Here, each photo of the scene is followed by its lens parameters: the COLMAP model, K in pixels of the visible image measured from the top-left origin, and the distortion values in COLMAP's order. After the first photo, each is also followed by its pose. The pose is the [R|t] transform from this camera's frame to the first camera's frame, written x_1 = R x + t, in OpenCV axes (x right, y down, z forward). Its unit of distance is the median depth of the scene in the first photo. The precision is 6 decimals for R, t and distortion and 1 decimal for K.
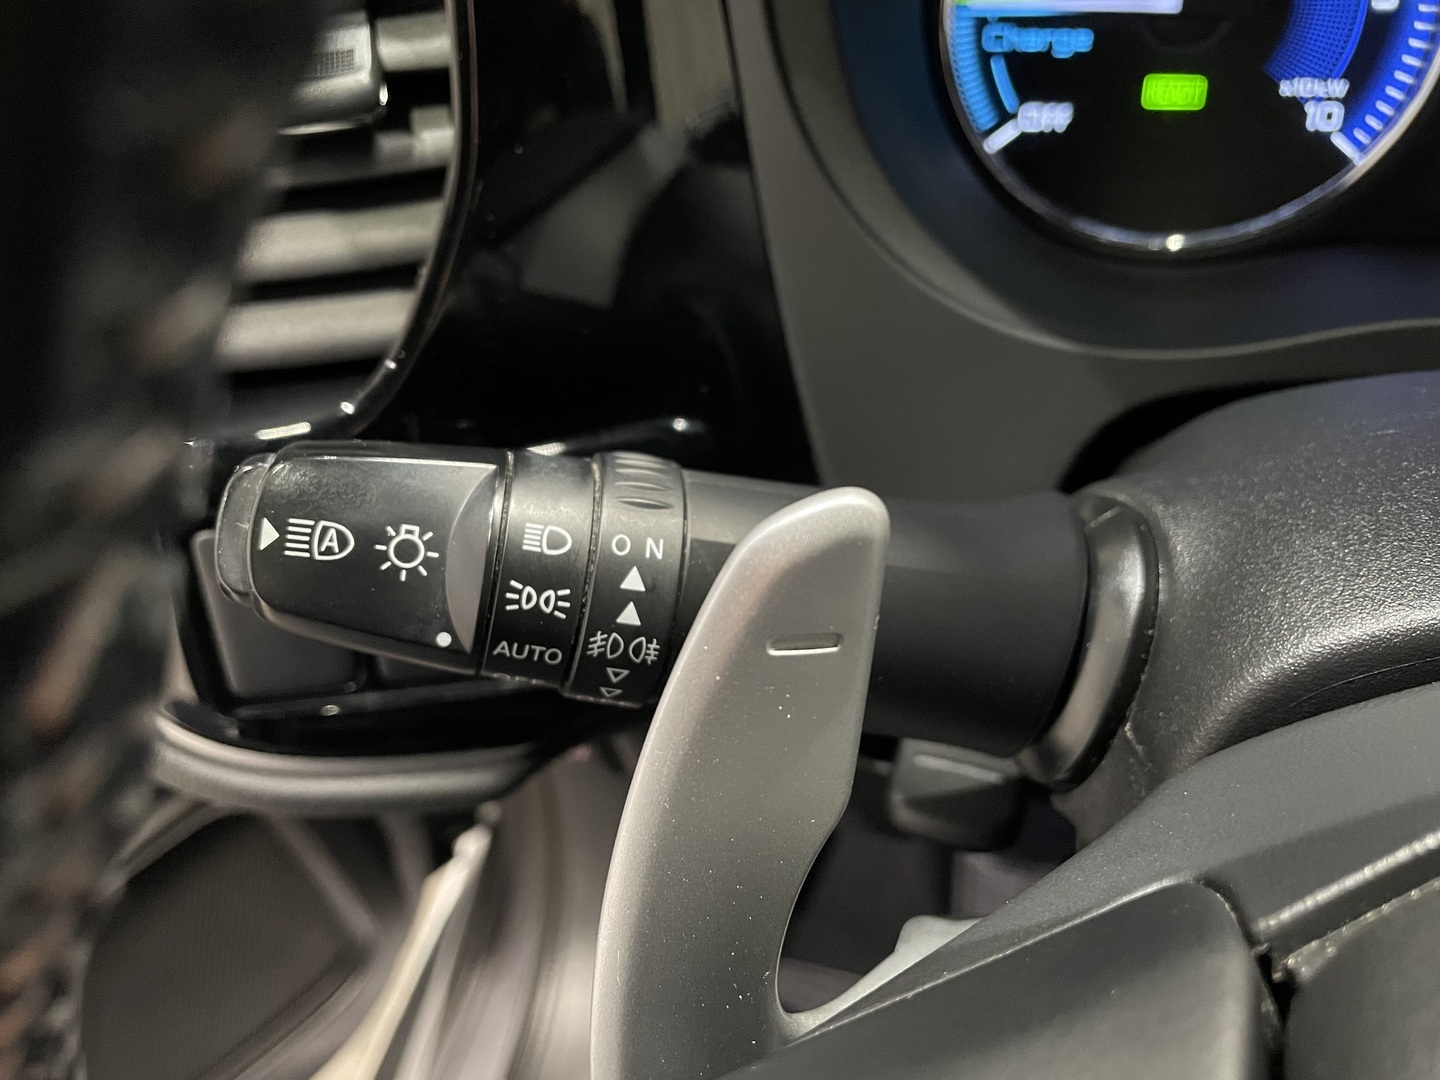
lens RADIAL K [[1092.2, 0, 722.2], [0, 1092.2, 521.5], [0, 0, 1]] dist [0.102416, -0.147382]
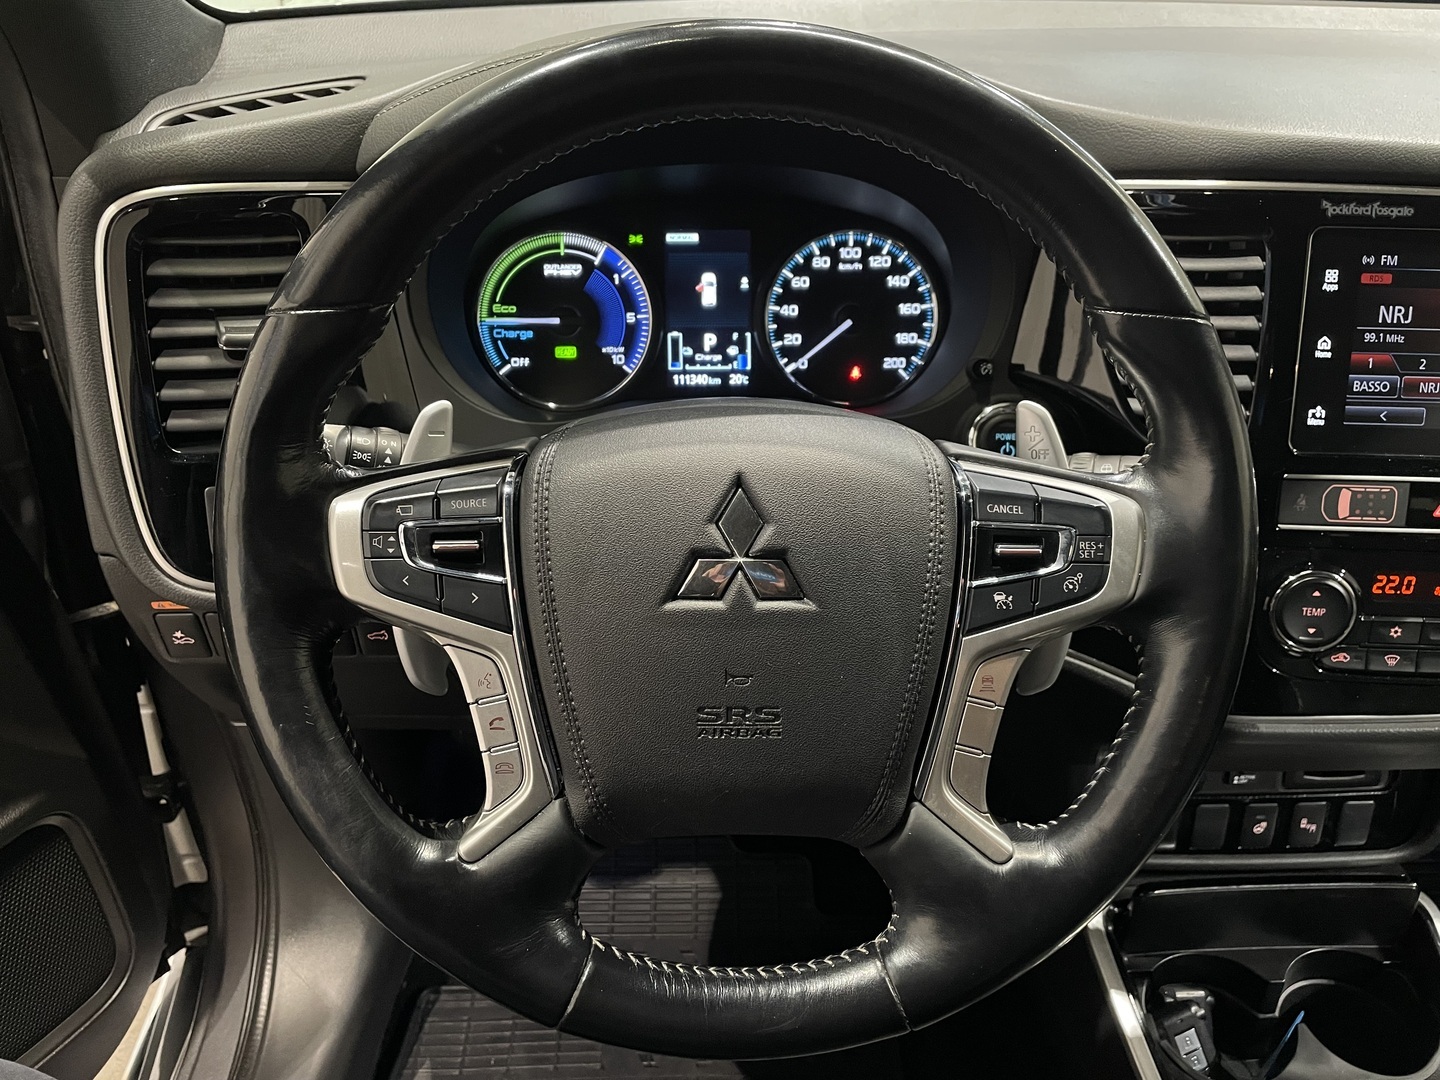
lens RADIAL K [[1092.2, 0, 722.2], [0, 1092.2, 521.5], [0, 0, 1]] dist [0.102416, -0.147382]
pose [[0.941956, -0.055252, 0.331159, -0.143956], [0.145527, 0.956080, -0.254425, 0.758140], [-0.302557, 0.287850, 0.908626, -1.451689]]
